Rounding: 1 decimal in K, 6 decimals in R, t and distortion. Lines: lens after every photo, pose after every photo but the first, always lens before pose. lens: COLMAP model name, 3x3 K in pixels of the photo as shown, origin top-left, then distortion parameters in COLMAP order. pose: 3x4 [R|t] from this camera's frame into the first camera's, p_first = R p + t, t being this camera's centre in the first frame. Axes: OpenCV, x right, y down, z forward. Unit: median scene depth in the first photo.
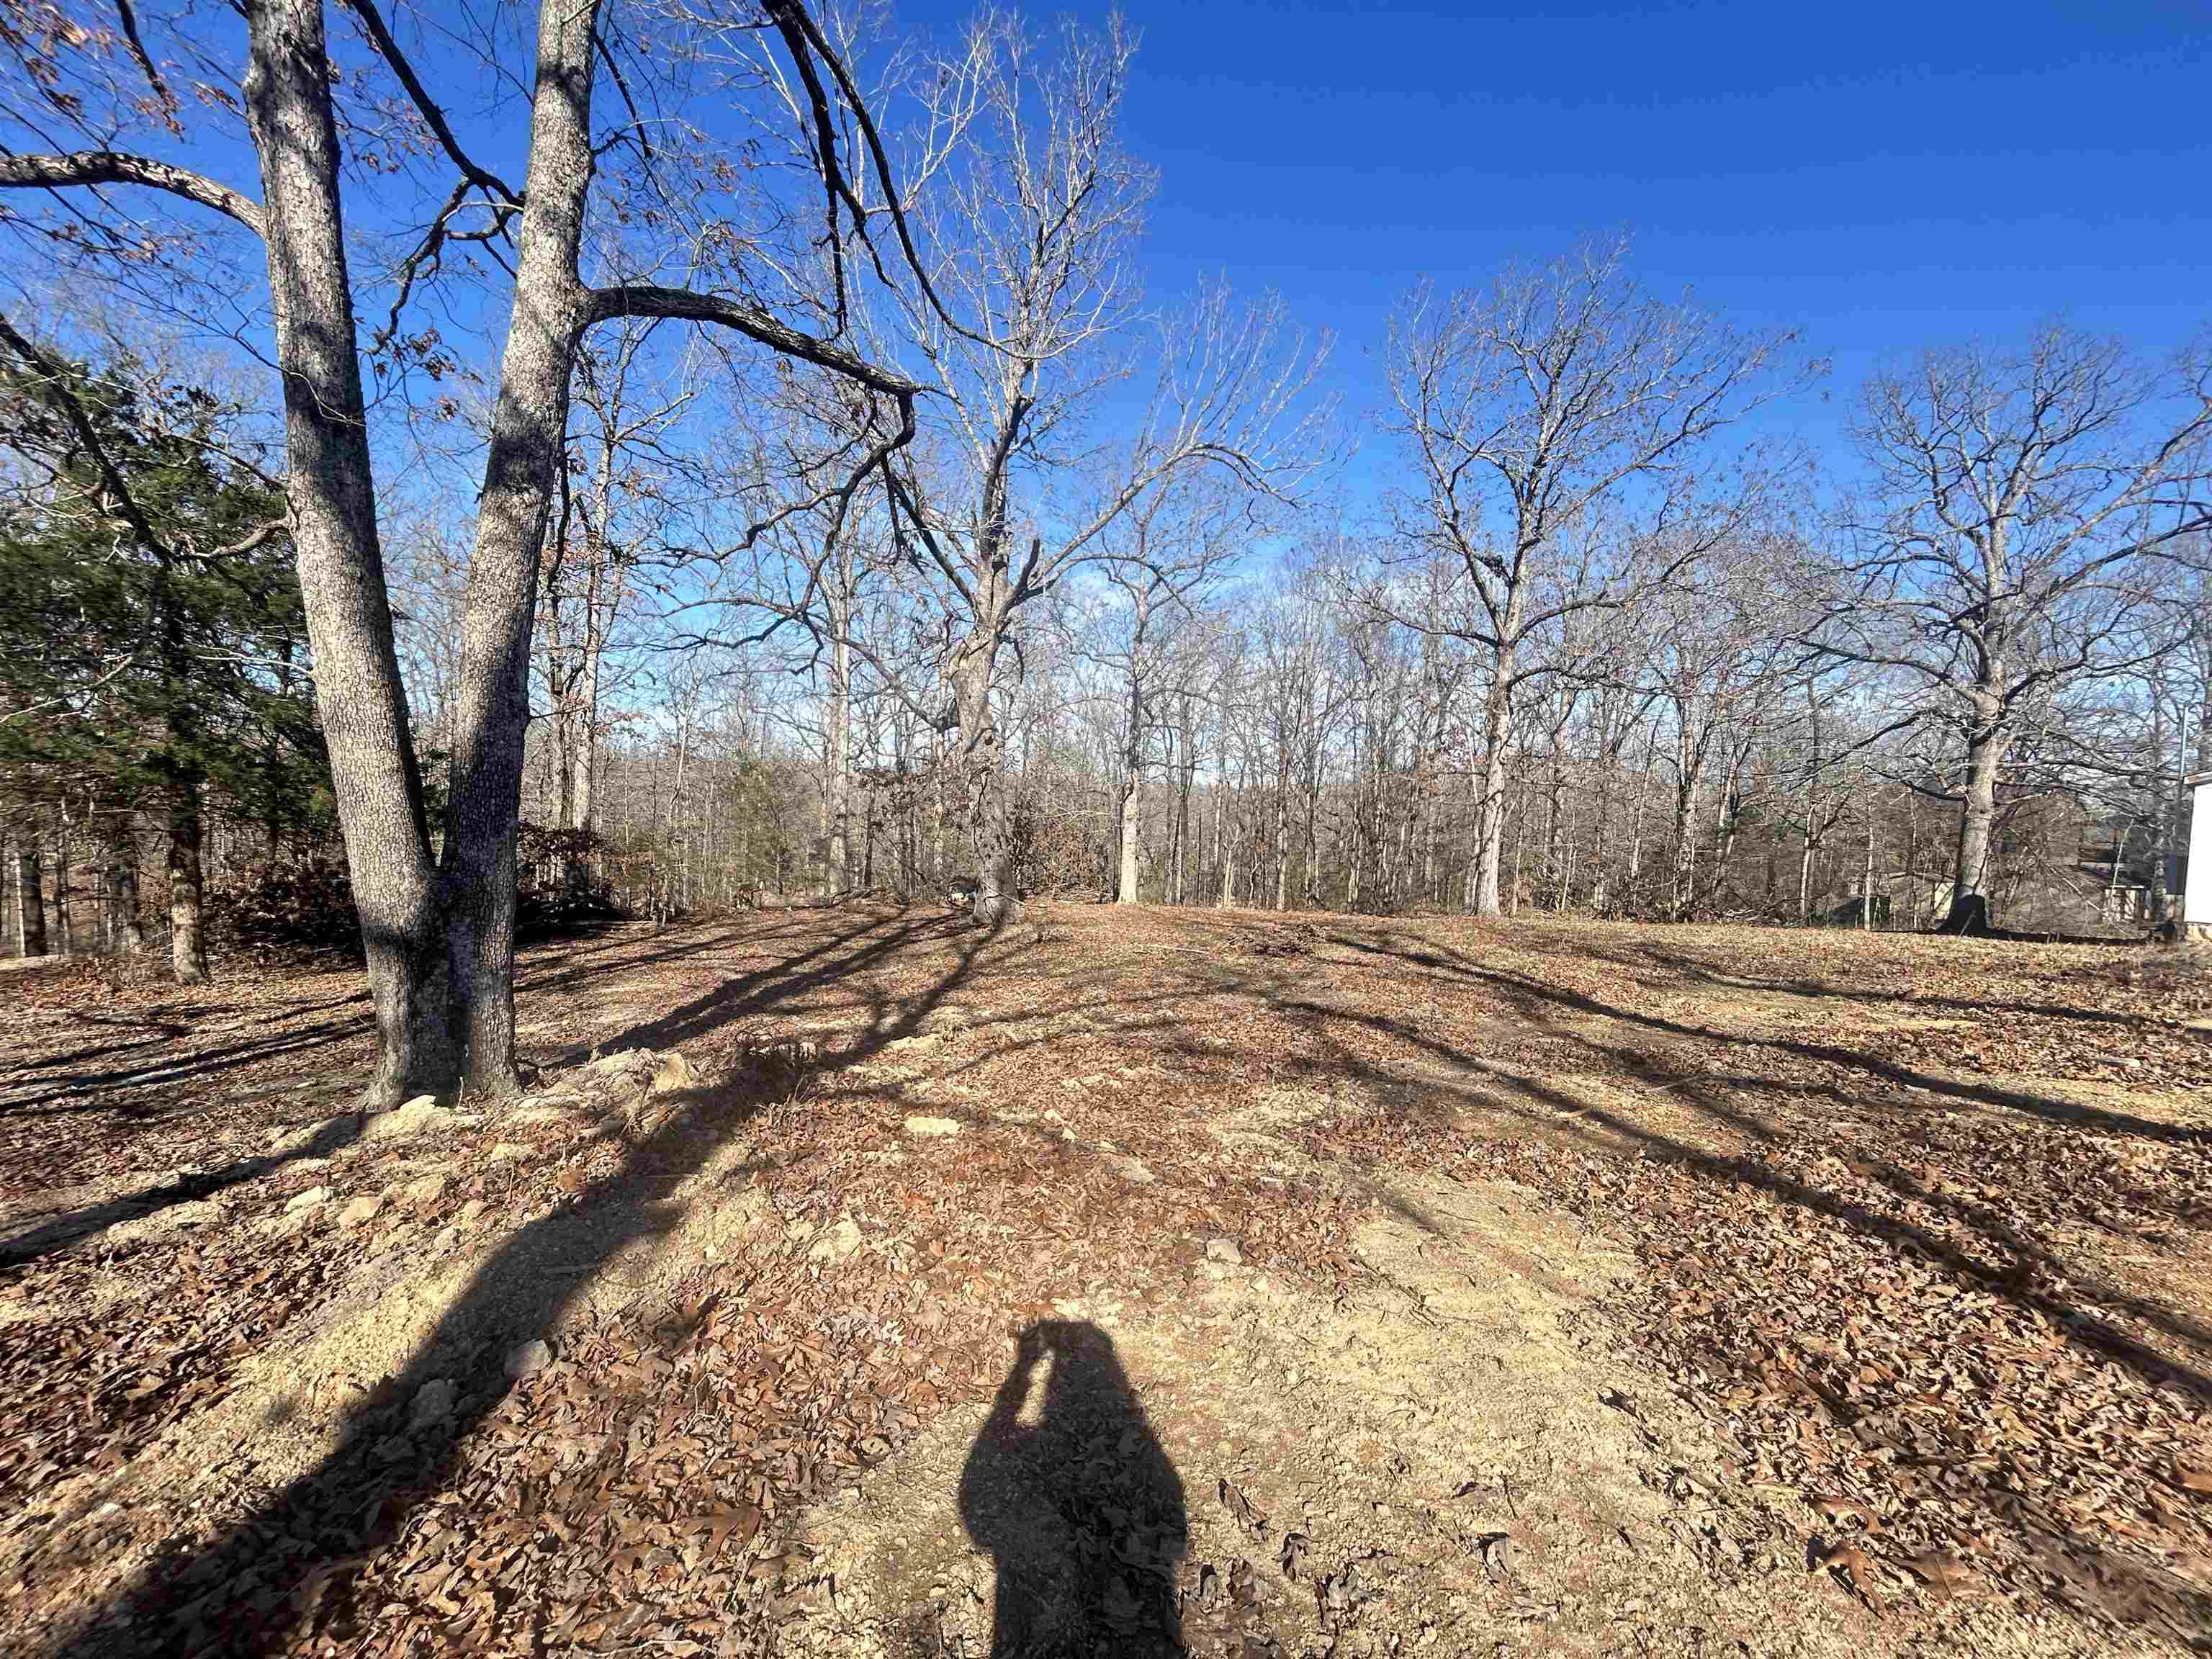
lens RADIAL K [[896.9, 0, 1098.5], [0, 896.9, 829.0], [0, 0, 1]] dist [0.000012, 0.000326]
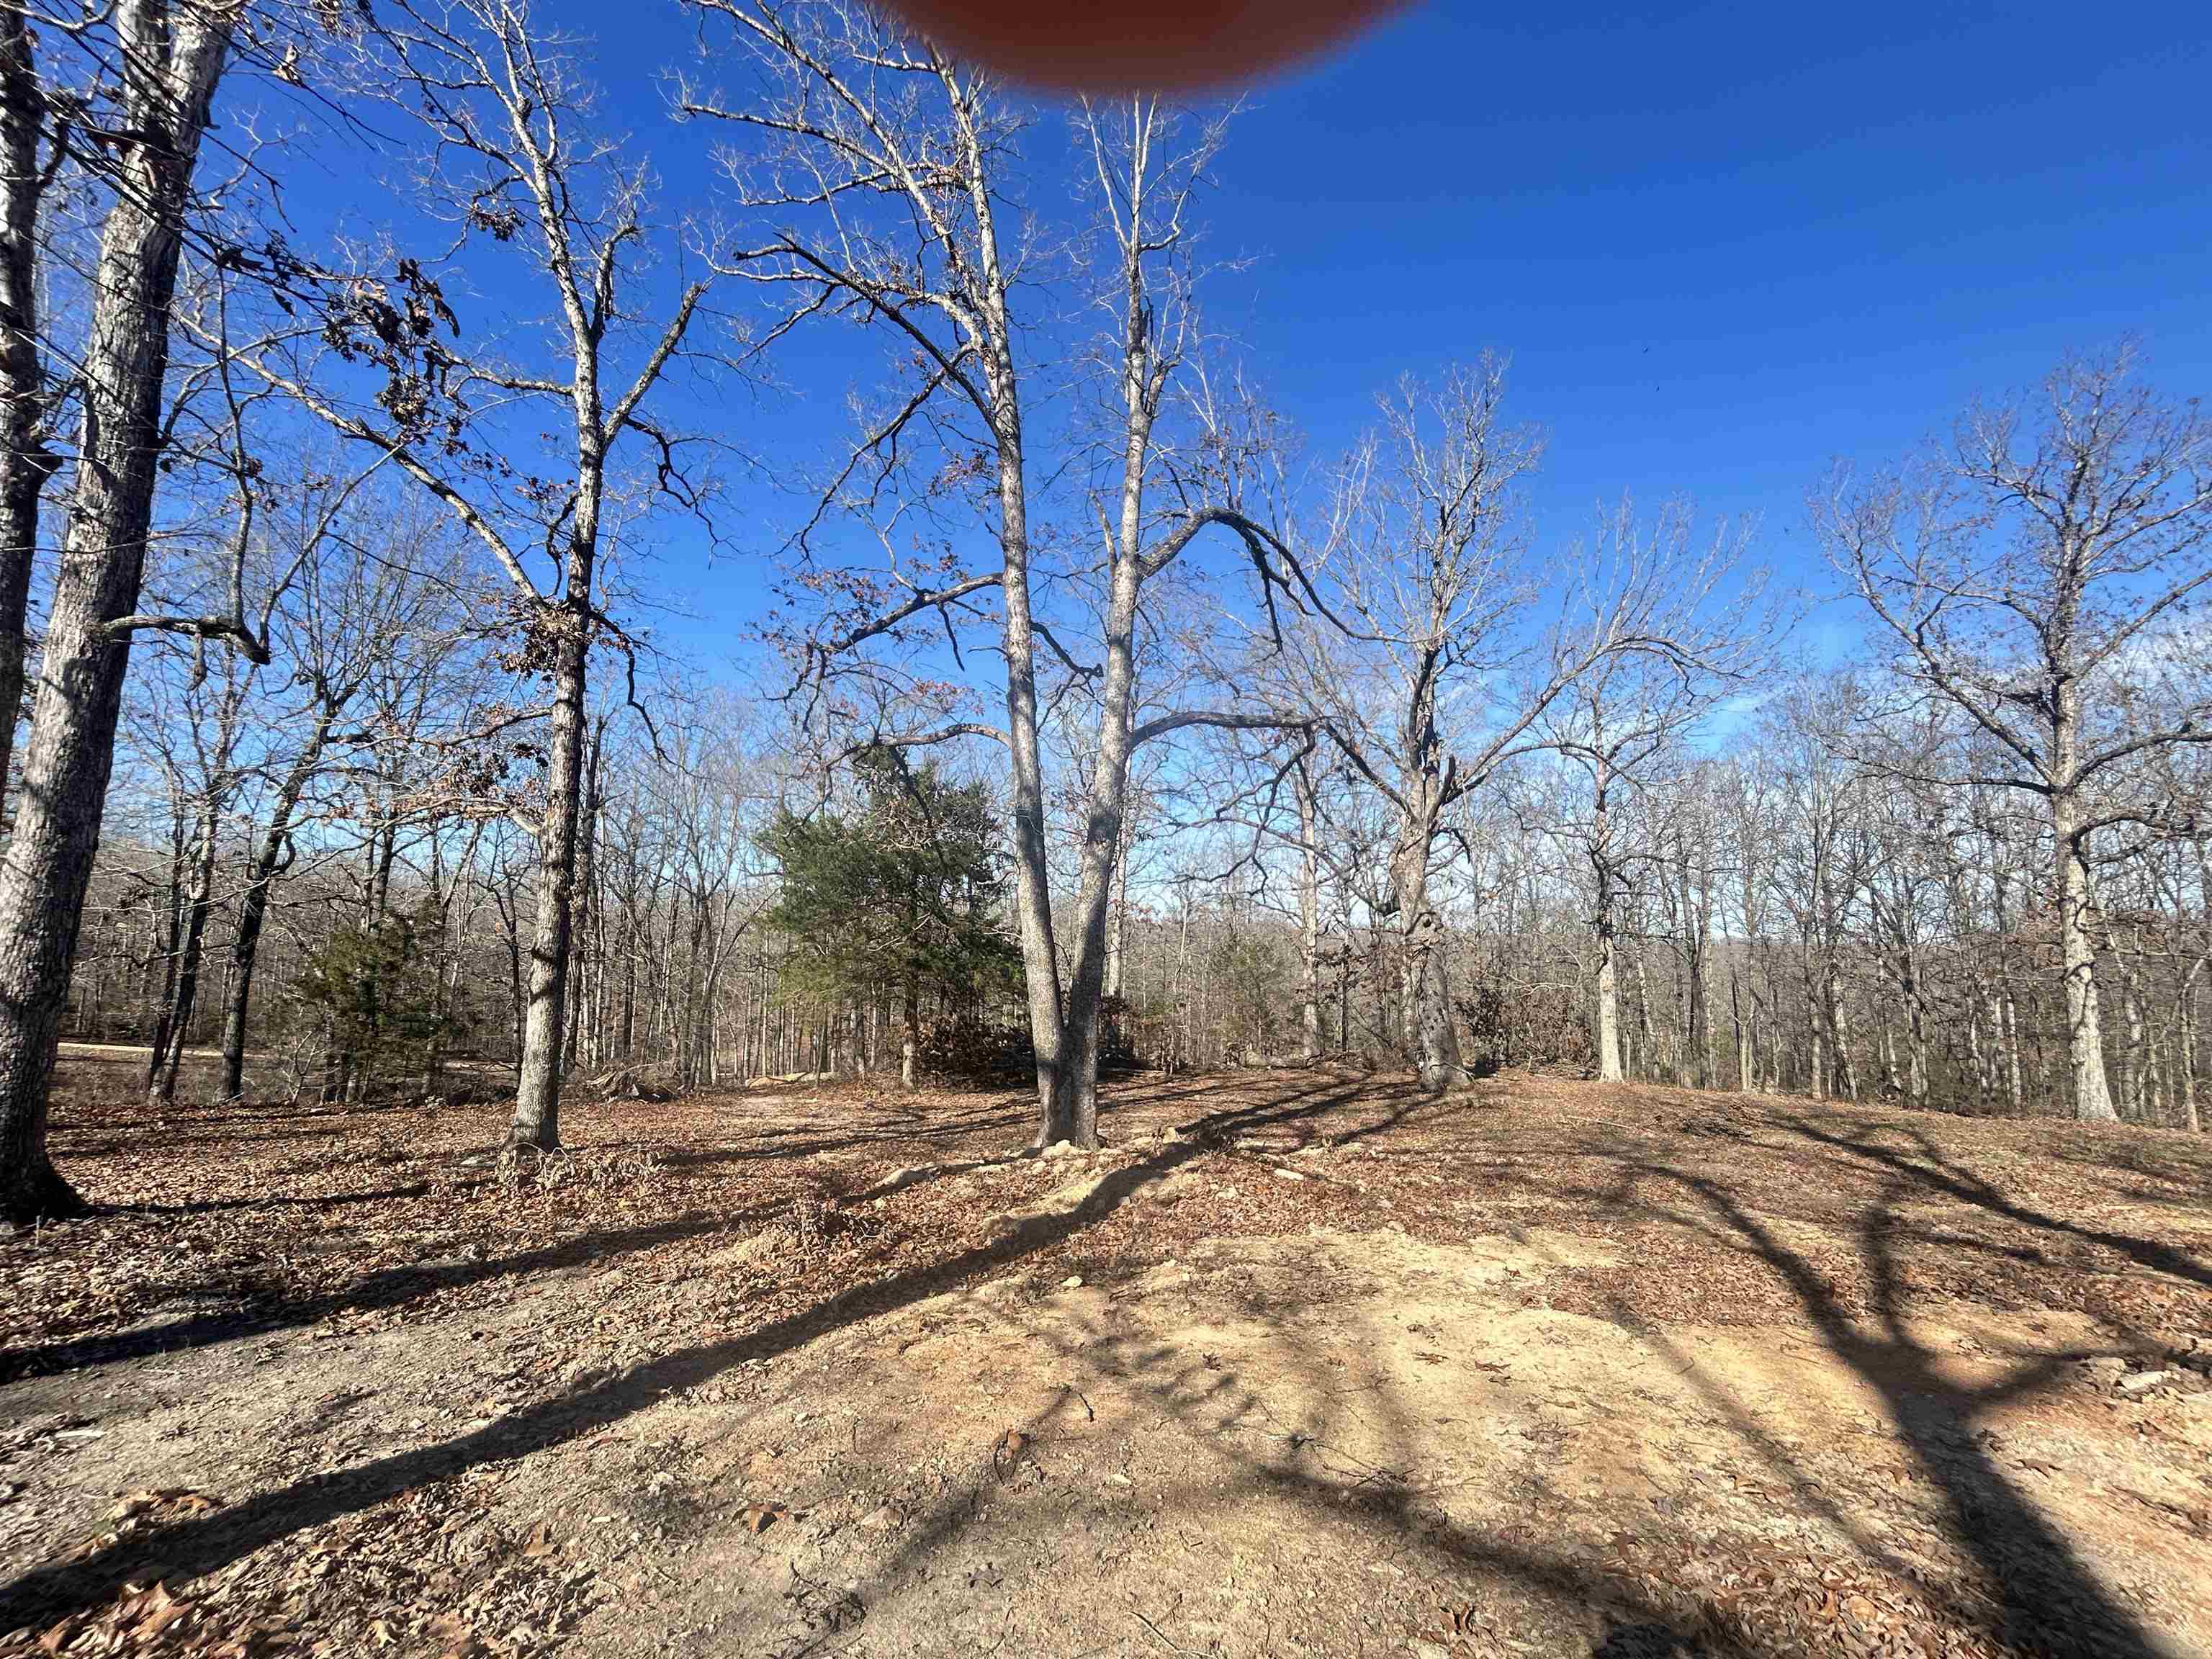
lens RADIAL K [[896.9, 0, 1098.1], [0, 896.9, 829.2], [0, 0, 1]] dist [0.000012, 0.000326]
pose [[0.861264, -0.081009, -0.501659, 0.219619], [-0.009472, 0.984481, -0.175238, -0.028048], [0.508069, 0.155678, 0.847130, -0.432654]]
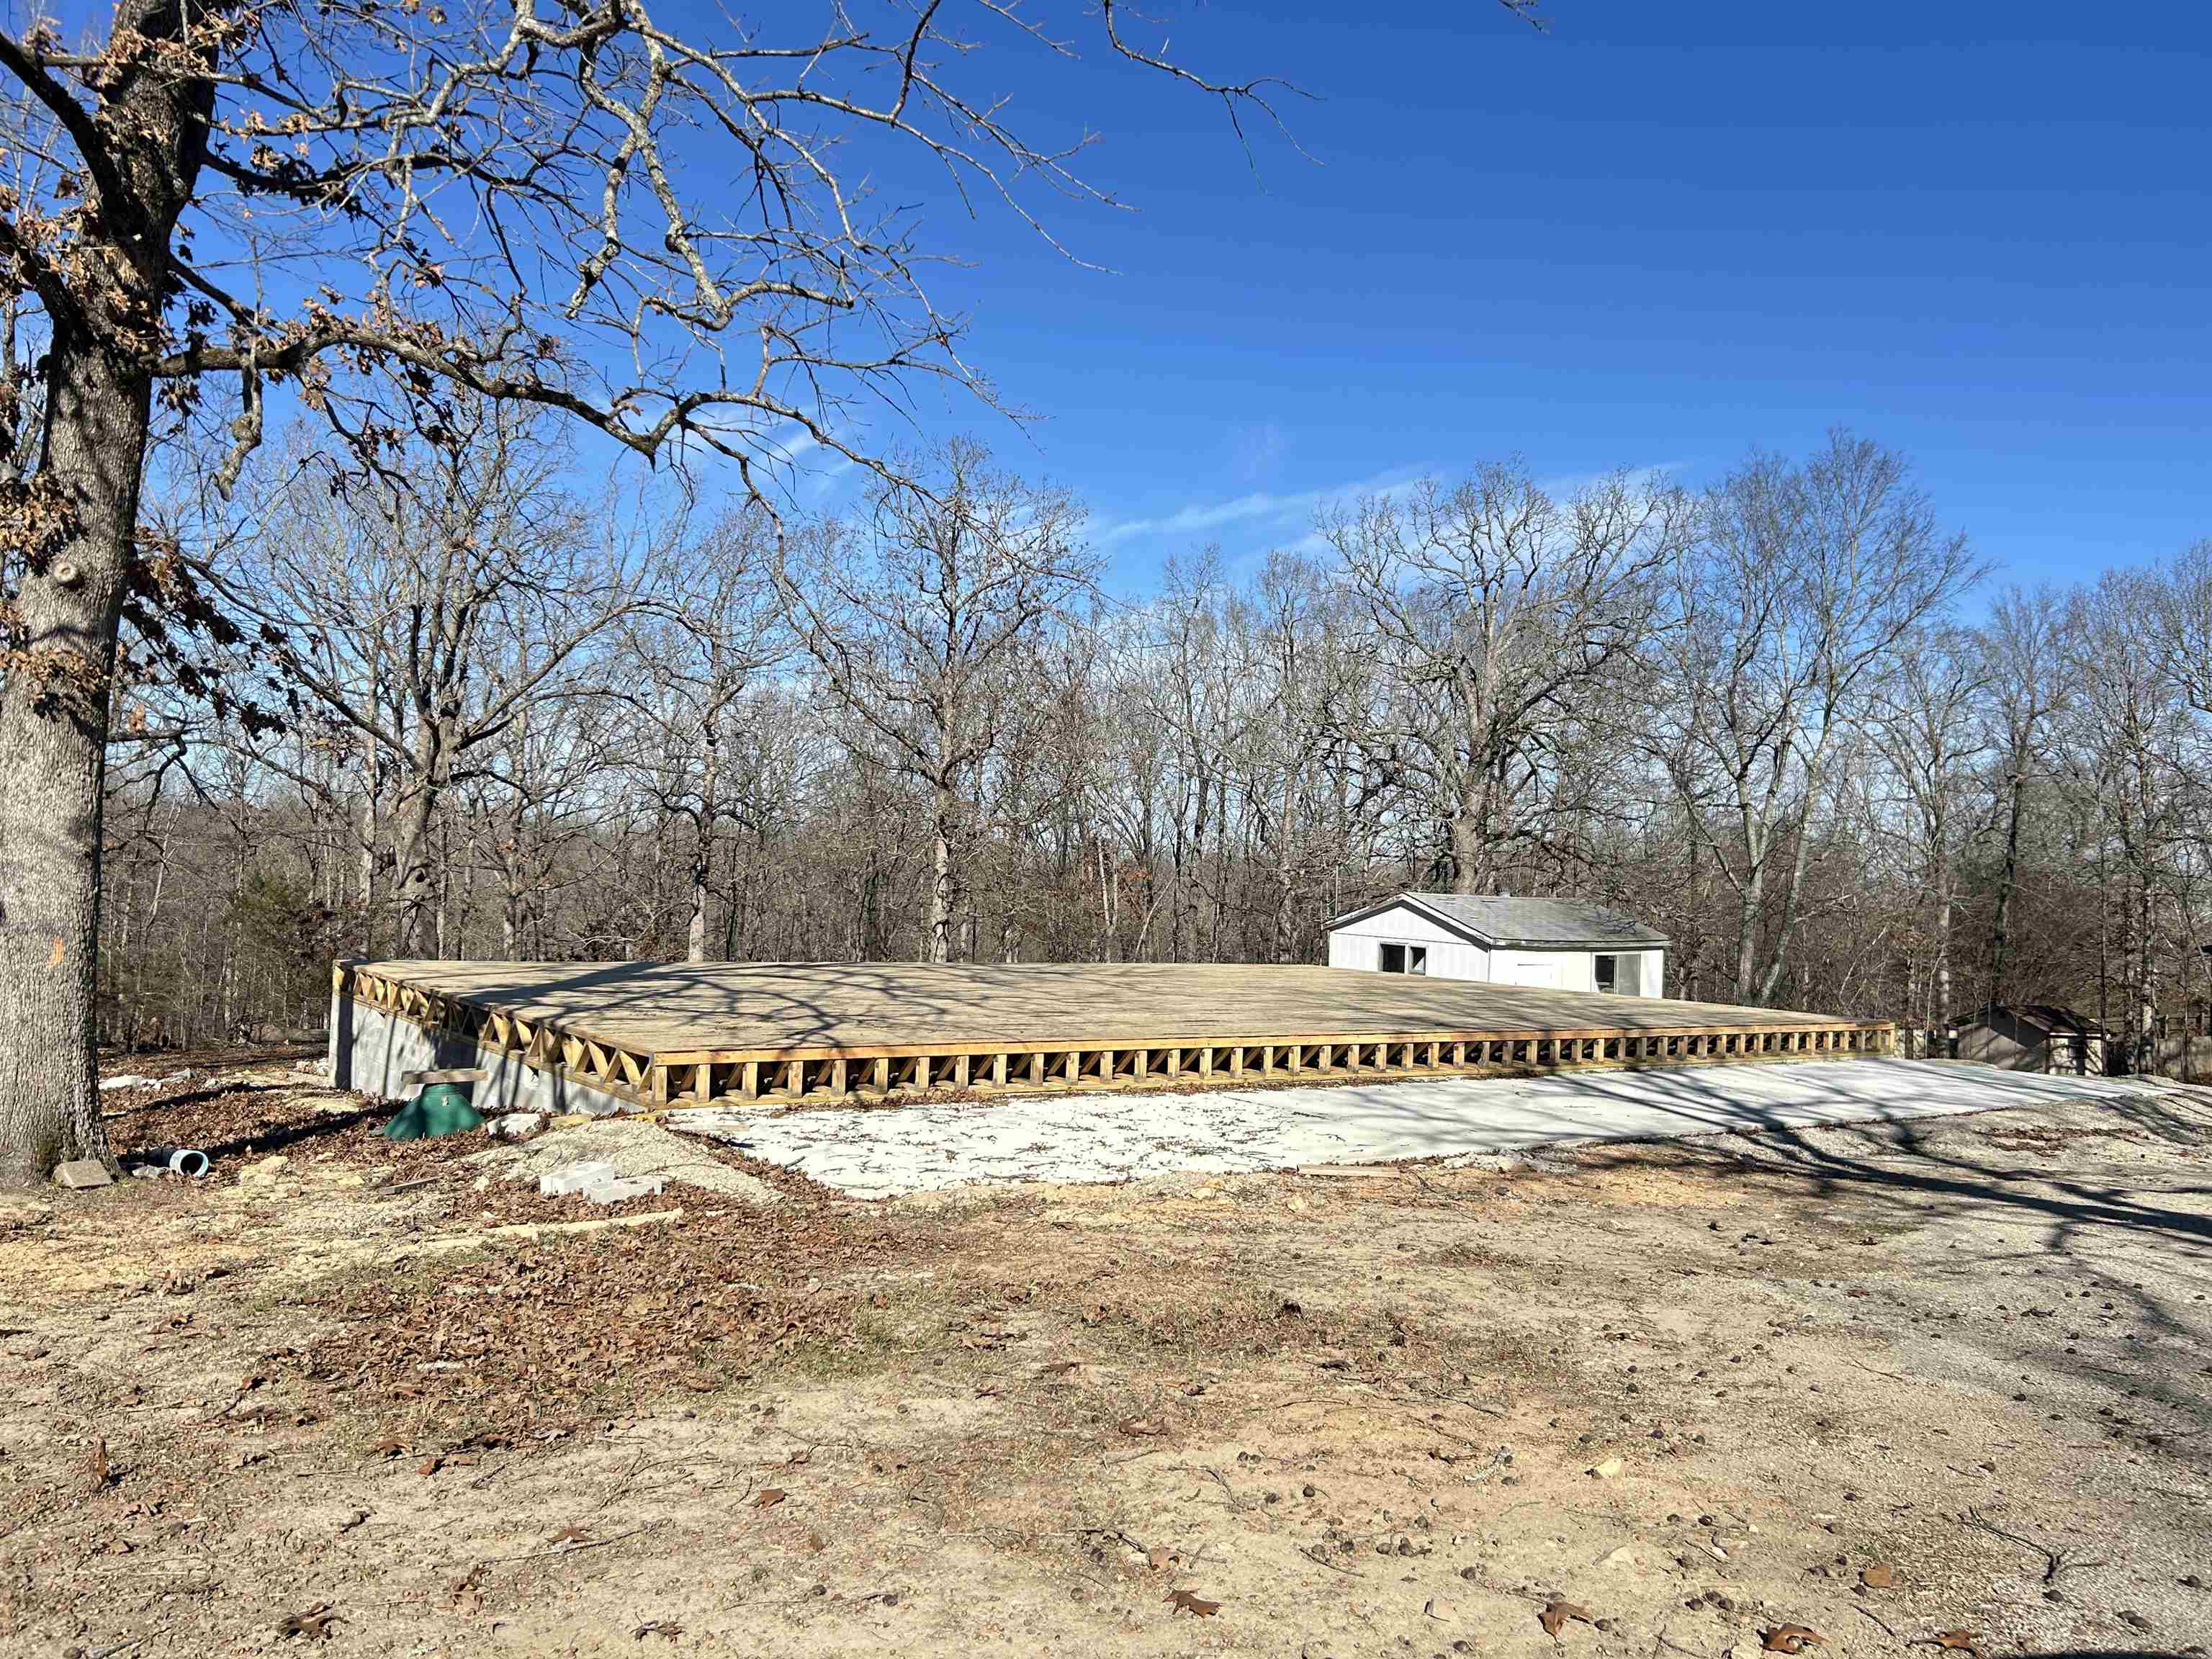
lens RADIAL K [[1672.3, 0, 1107.3], [0, 1672.3, 827.8], [0, 0, 1]] dist [0.015243, 0.000726]
pose [[0.999901, 0.003889, -0.013531, 1.628595], [-0.004758, 0.997890, -0.064757, -0.069351], [0.013250, 0.064815, 0.997809, -2.253863]]
